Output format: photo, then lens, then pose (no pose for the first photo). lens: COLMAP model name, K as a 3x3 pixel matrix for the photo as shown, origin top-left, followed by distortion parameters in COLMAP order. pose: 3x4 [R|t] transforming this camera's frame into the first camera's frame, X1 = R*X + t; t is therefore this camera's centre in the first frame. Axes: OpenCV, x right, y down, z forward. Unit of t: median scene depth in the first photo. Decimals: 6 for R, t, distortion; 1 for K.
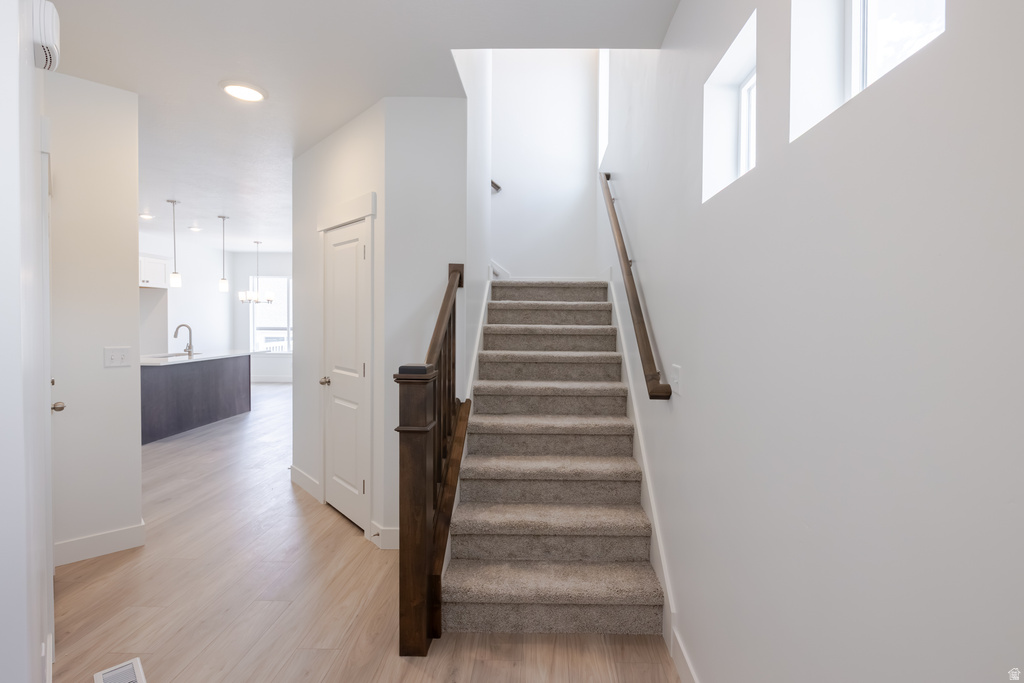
lens RADIAL K [[476.1, 0, 513.3], [0, 476.1, 334.6], [0, 0, 1]] dist [-0.001918, 0.000317]
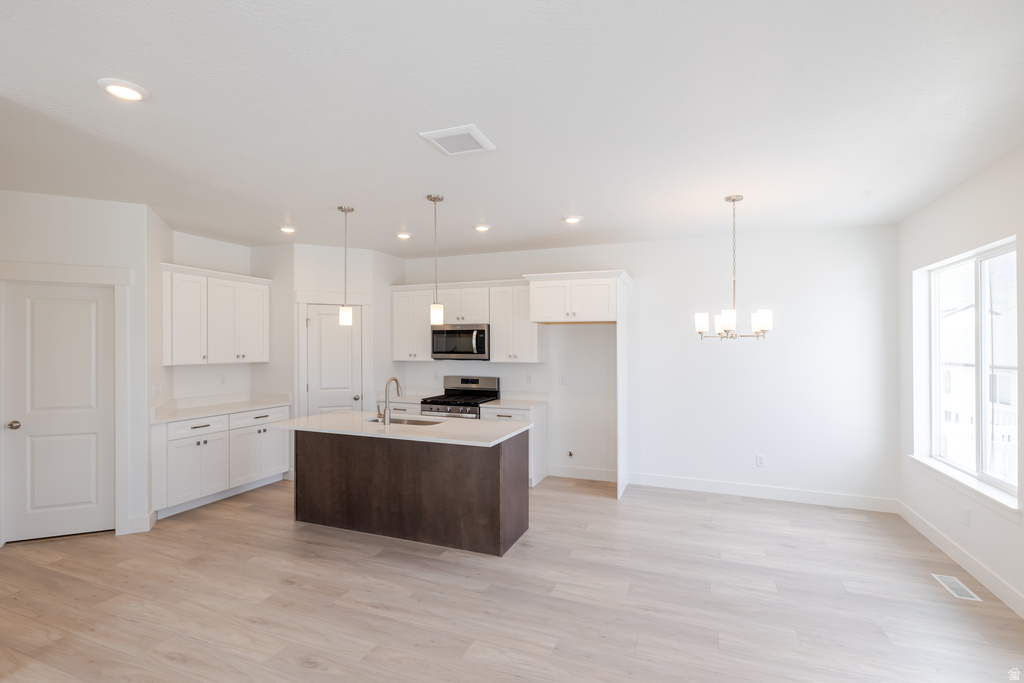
lens RADIAL K [[488.0, 0, 516.7], [0, 488.0, 339.5], [0, 0, 1]] dist [-0.001052, -0.000099]
pose [[-0.310808, -0.017070, -0.950319, -0.066308], [-0.040728, 0.999160, -0.004627, -0.070883], [0.949600, 0.037267, -0.311242, 1.213355]]
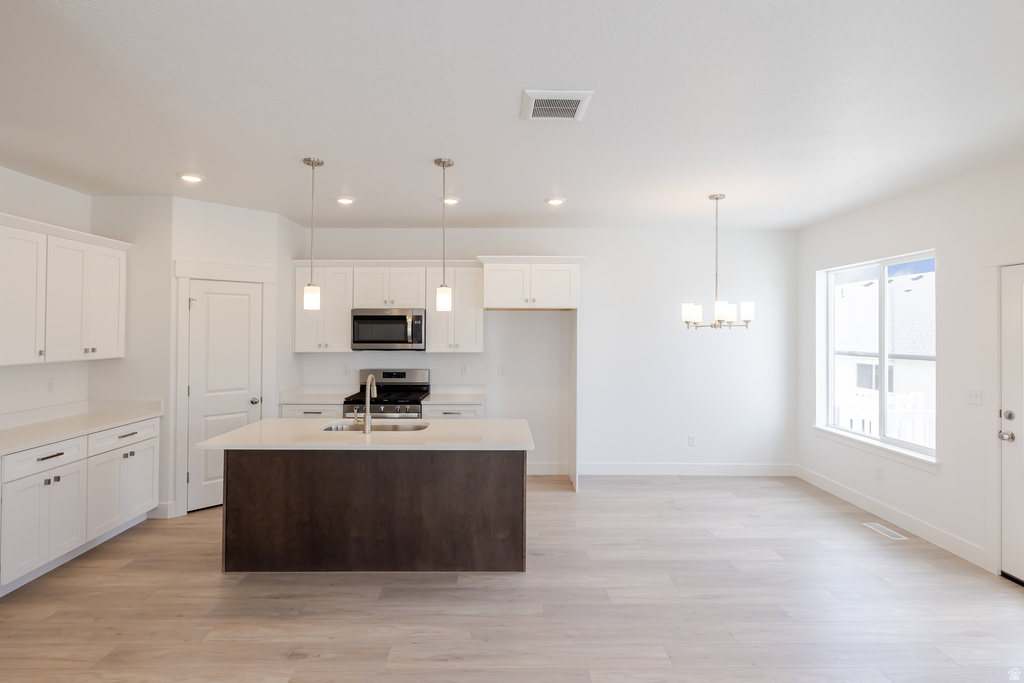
lens RADIAL K [[515.8, 0, 515.3], [0, 515.8, 316.7], [0, 0, 1]] dist [-0.002827, 0.000781]
pose [[0.067813, -0.031549, -0.997199, -0.061824], [-0.040289, 0.998598, -0.034333, -0.066697], [0.996884, 0.042505, 0.066447, 0.985717]]
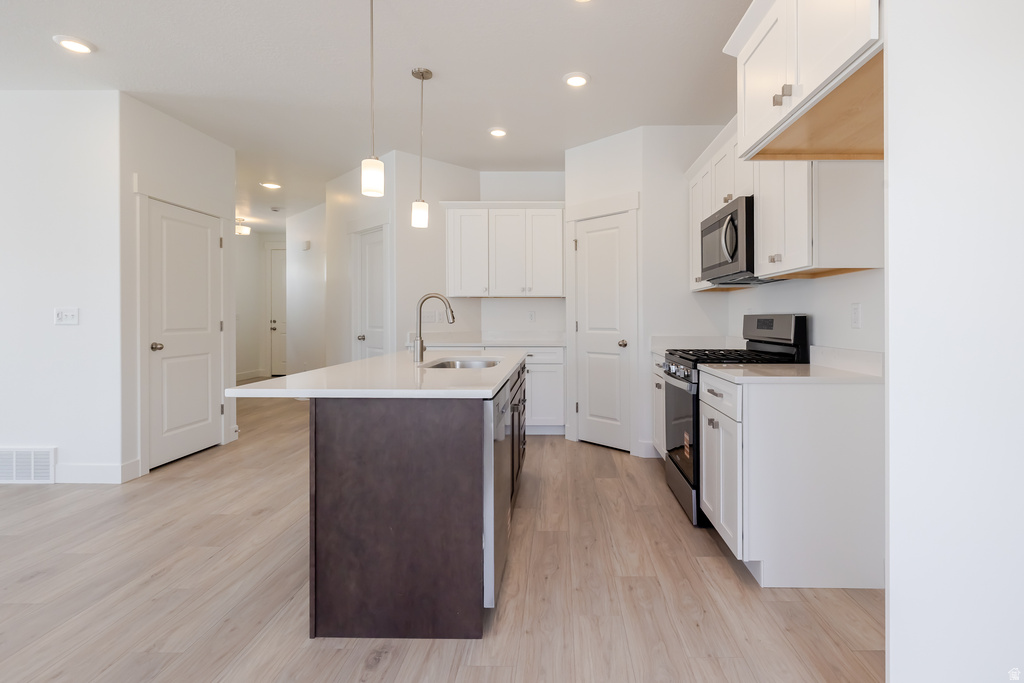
lens RADIAL K [[509.7, 0, 552.0], [0, 509.7, 314.9], [0, 0, 1]] dist [-0.002979, 0.000462]
pose [[-0.999510, -0.005031, -0.030887, -0.693336], [-0.006006, 0.999484, 0.031559, -0.015521], [0.030712, 0.031729, -0.999025, 1.308972]]
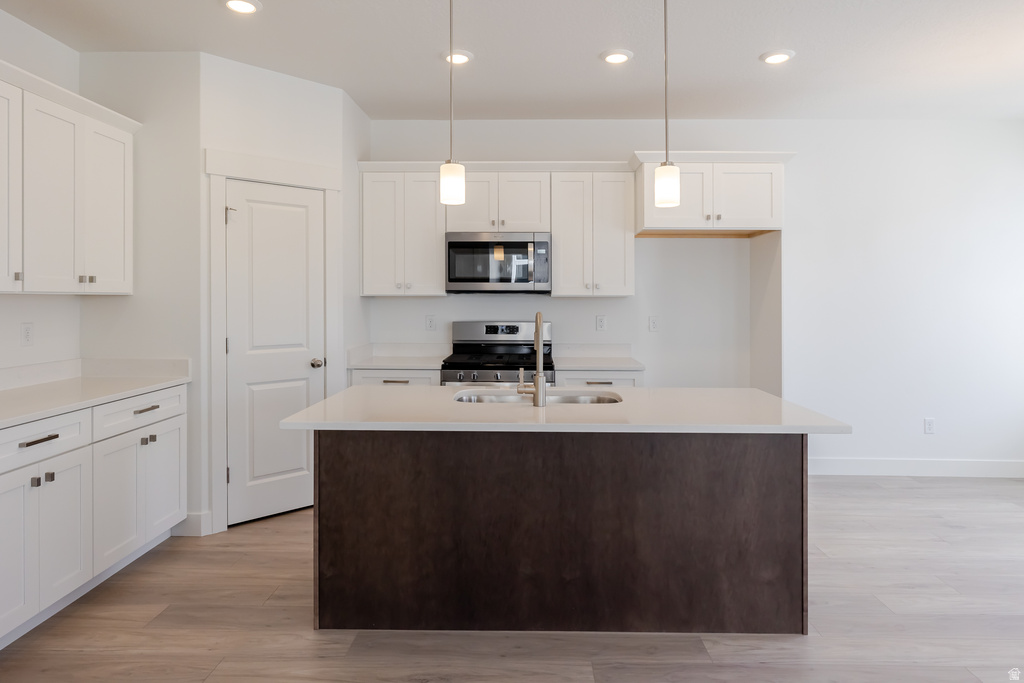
lens RADIAL K [[621.6, 0, 527.4], [0, 621.6, 295.6], [0, 0, 1]] dist [-0.000426, -0.001367]
pose [[0.042491, -0.010185, -0.999045, -0.209026], [-0.040421, 0.999112, -0.011905, -0.024903], [0.998279, 0.040889, 0.042042, 0.849530]]
